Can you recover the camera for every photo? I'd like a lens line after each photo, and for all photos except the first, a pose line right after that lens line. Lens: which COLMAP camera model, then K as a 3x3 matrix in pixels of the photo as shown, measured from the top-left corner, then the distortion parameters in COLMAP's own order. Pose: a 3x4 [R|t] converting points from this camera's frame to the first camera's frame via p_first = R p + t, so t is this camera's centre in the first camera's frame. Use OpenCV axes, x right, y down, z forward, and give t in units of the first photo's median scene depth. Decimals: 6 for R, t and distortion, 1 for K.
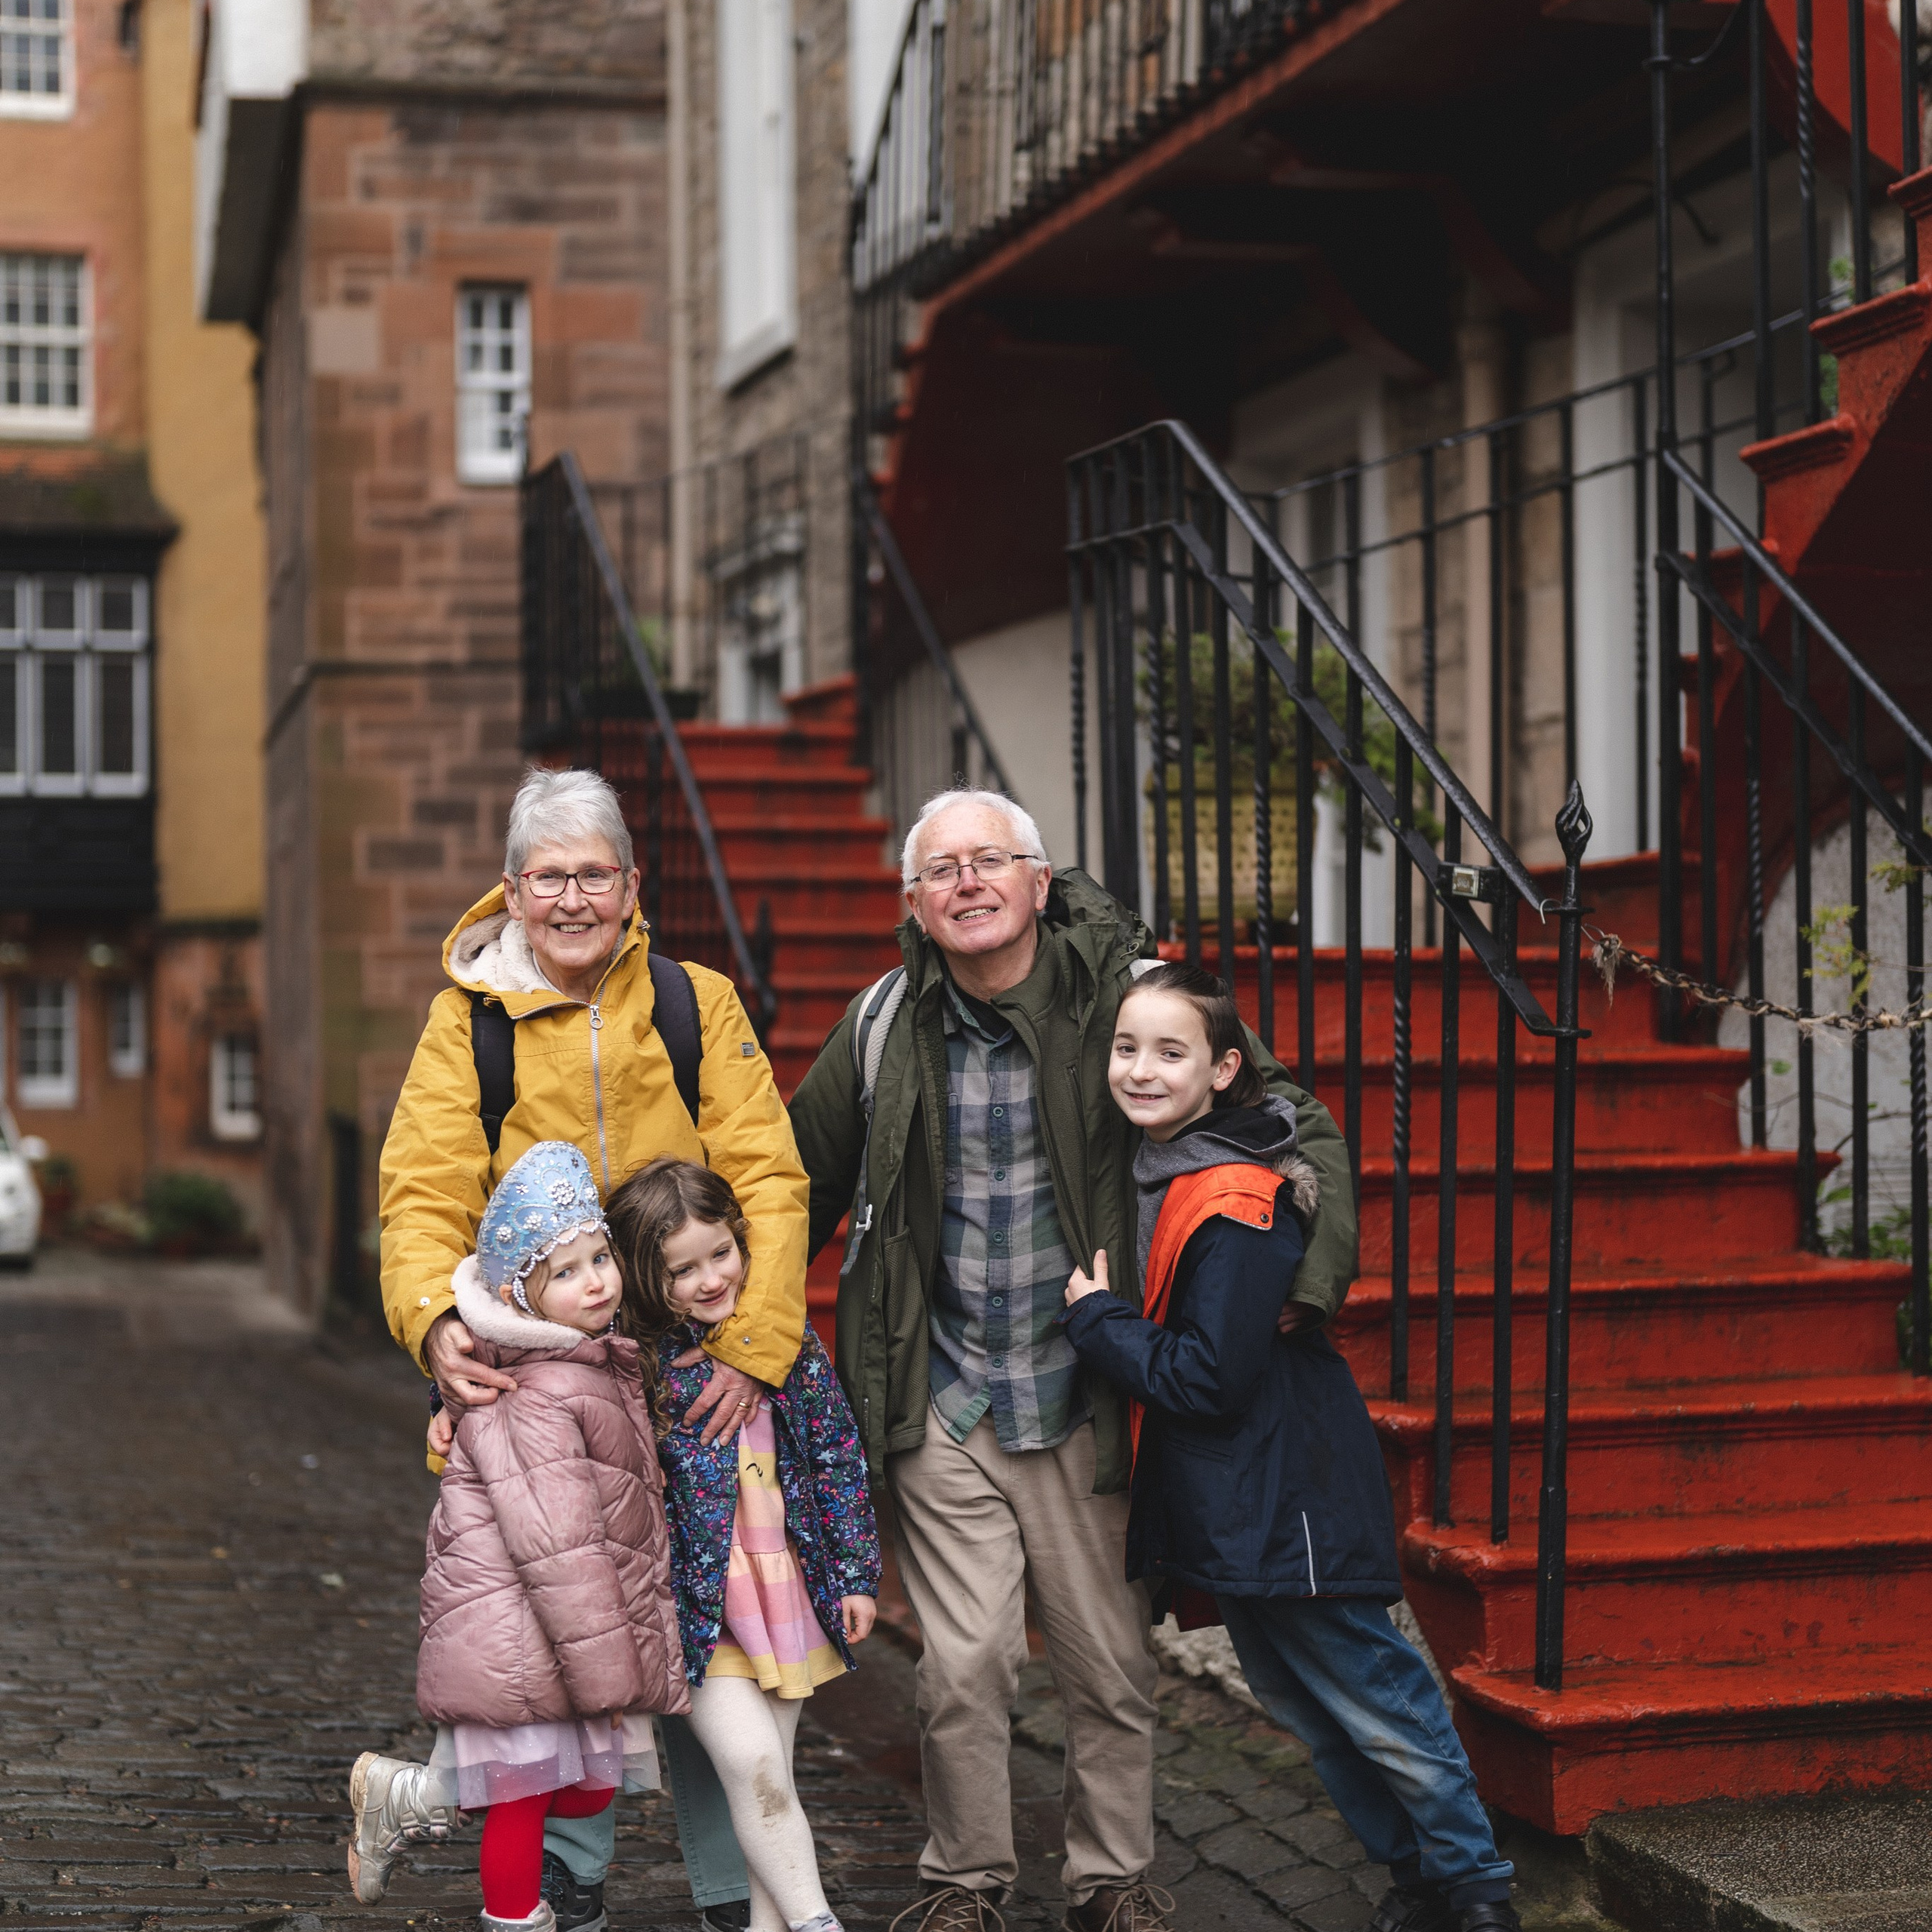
lens RADIAL K [[3800.1, 0, 967.8], [0, 3800.1, 965.5], [0, 0, 1]] dist [-0.100369, 0.000000]
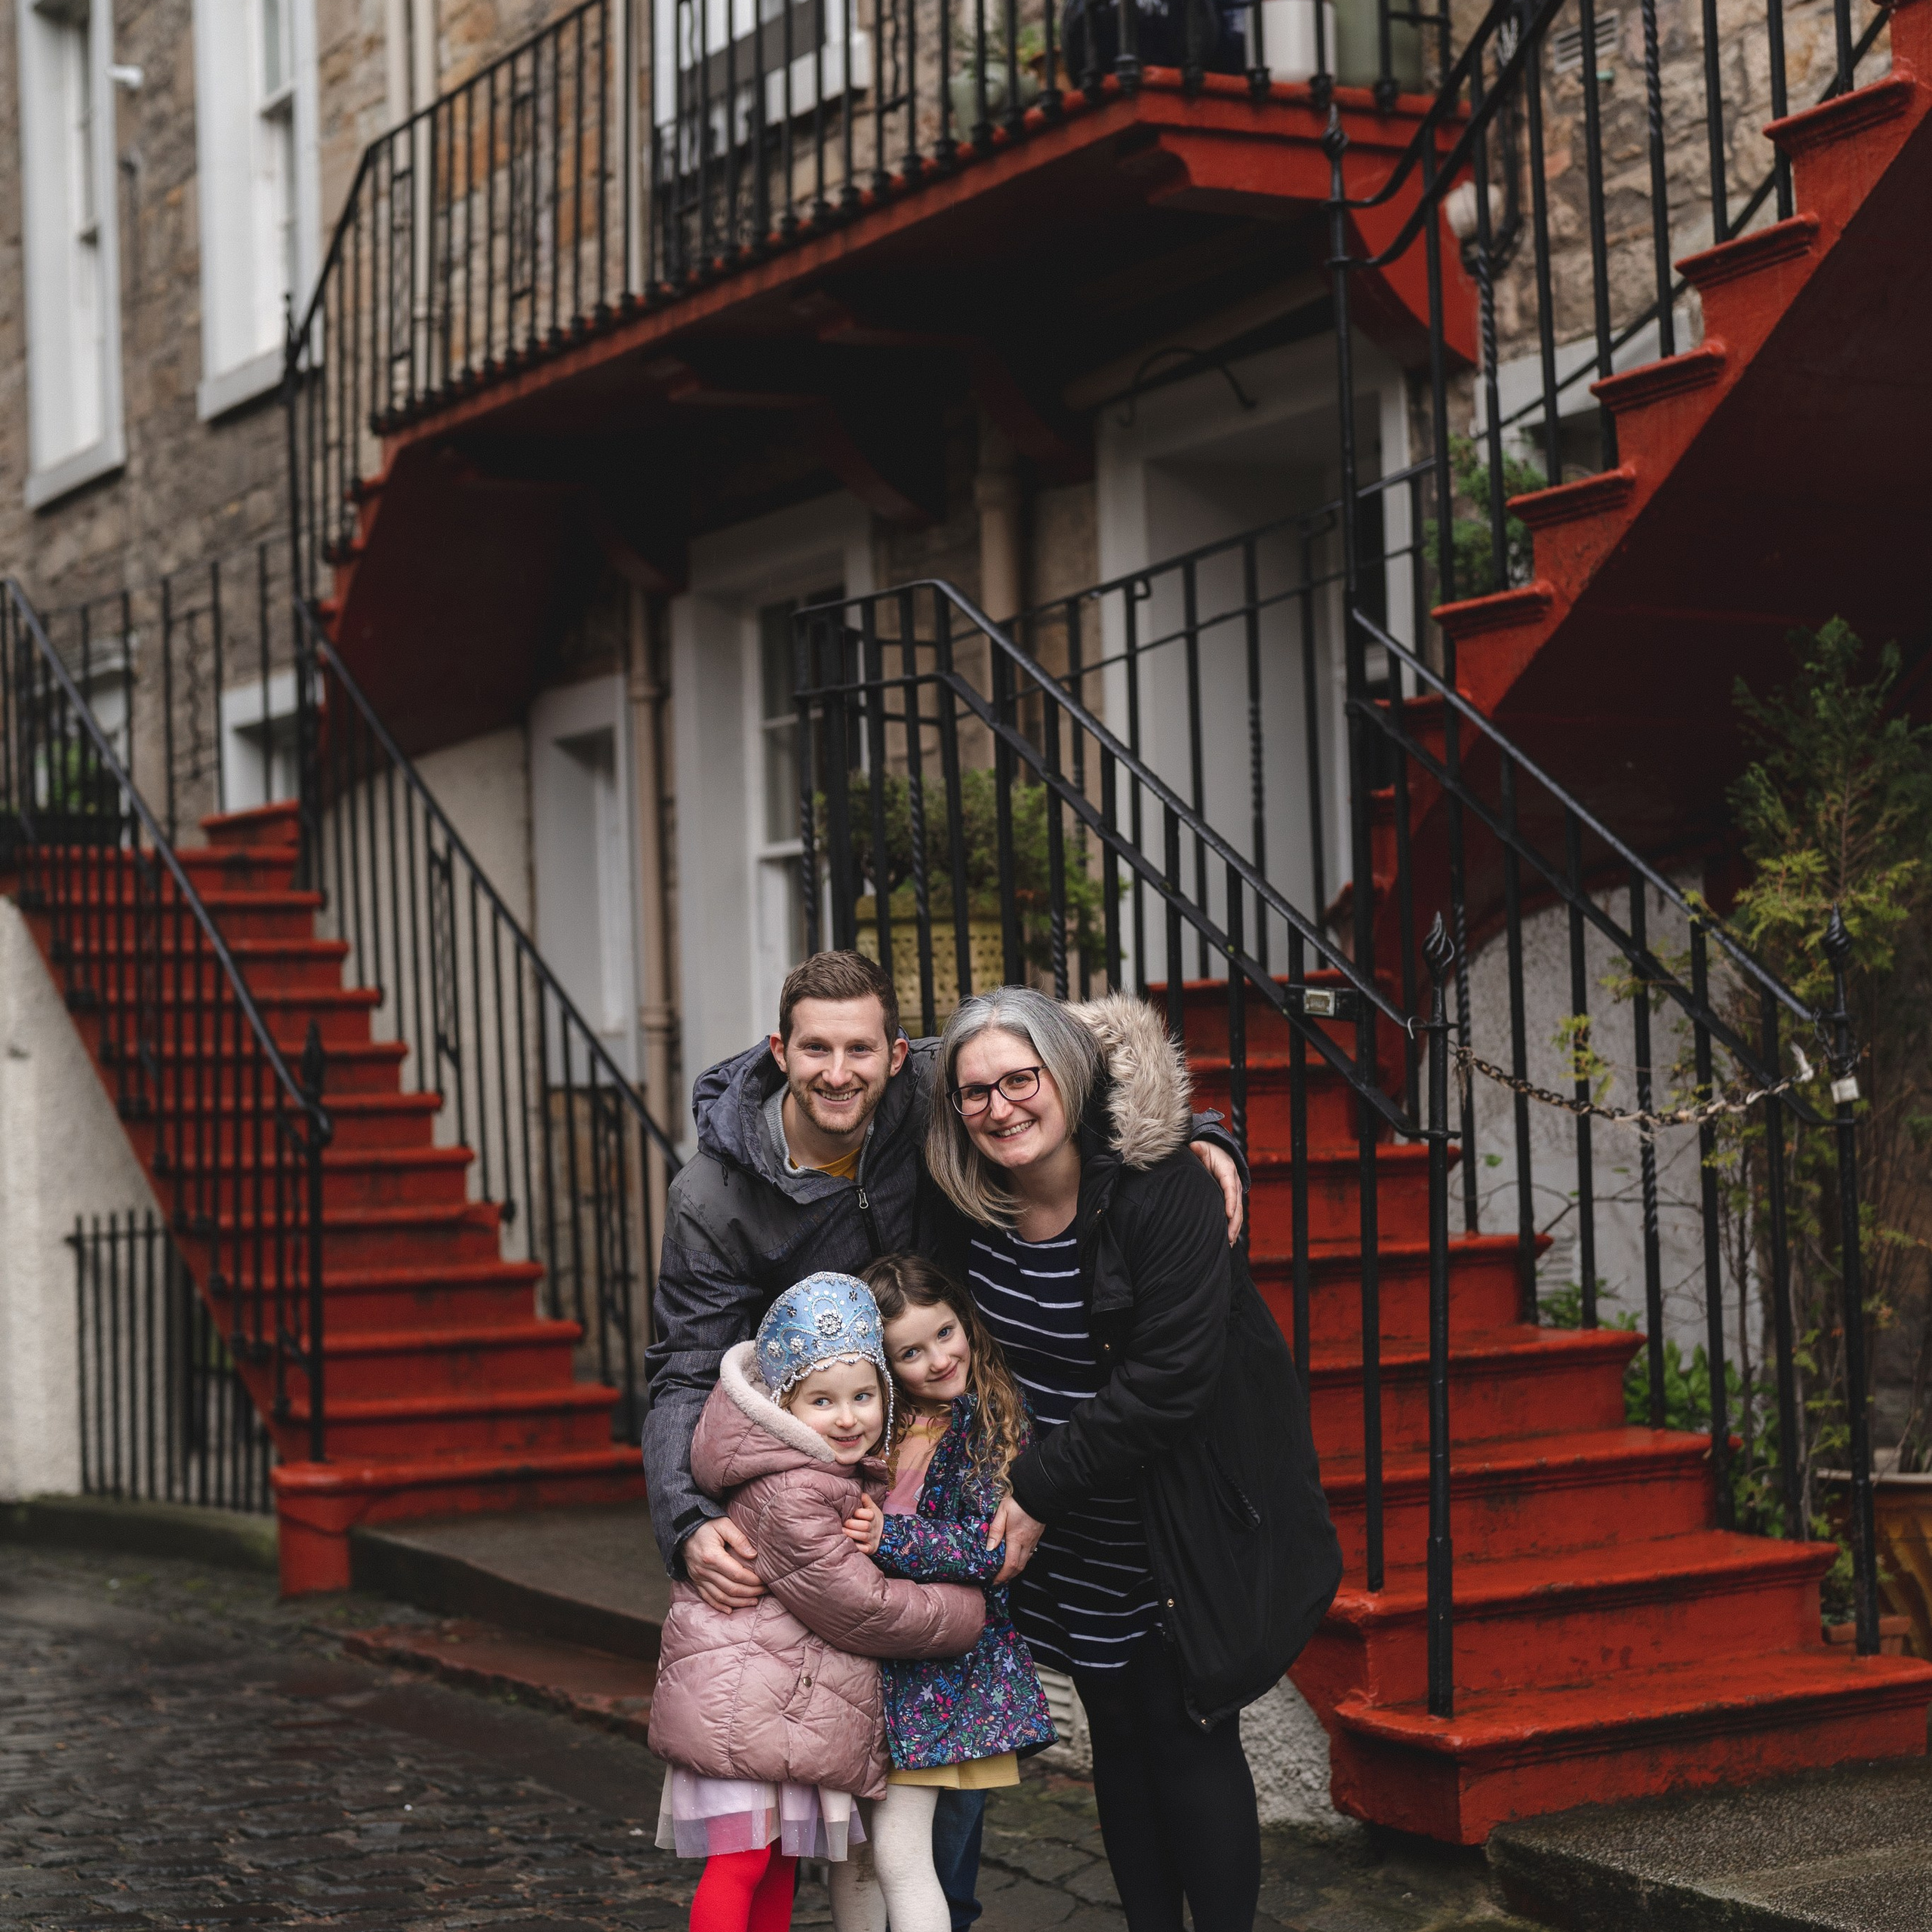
lens RADIAL K [[3800.1, 0, 962.3], [0, 3800.1, 966.2], [0, 0, 1]] dist [-0.100369, 0.000000]
pose [[0.968305, -0.012312, 0.249469, -0.234189], [0.019027, 0.999518, -0.024524, -0.006625], [-0.249047, 0.028493, 0.968072, -0.055410]]
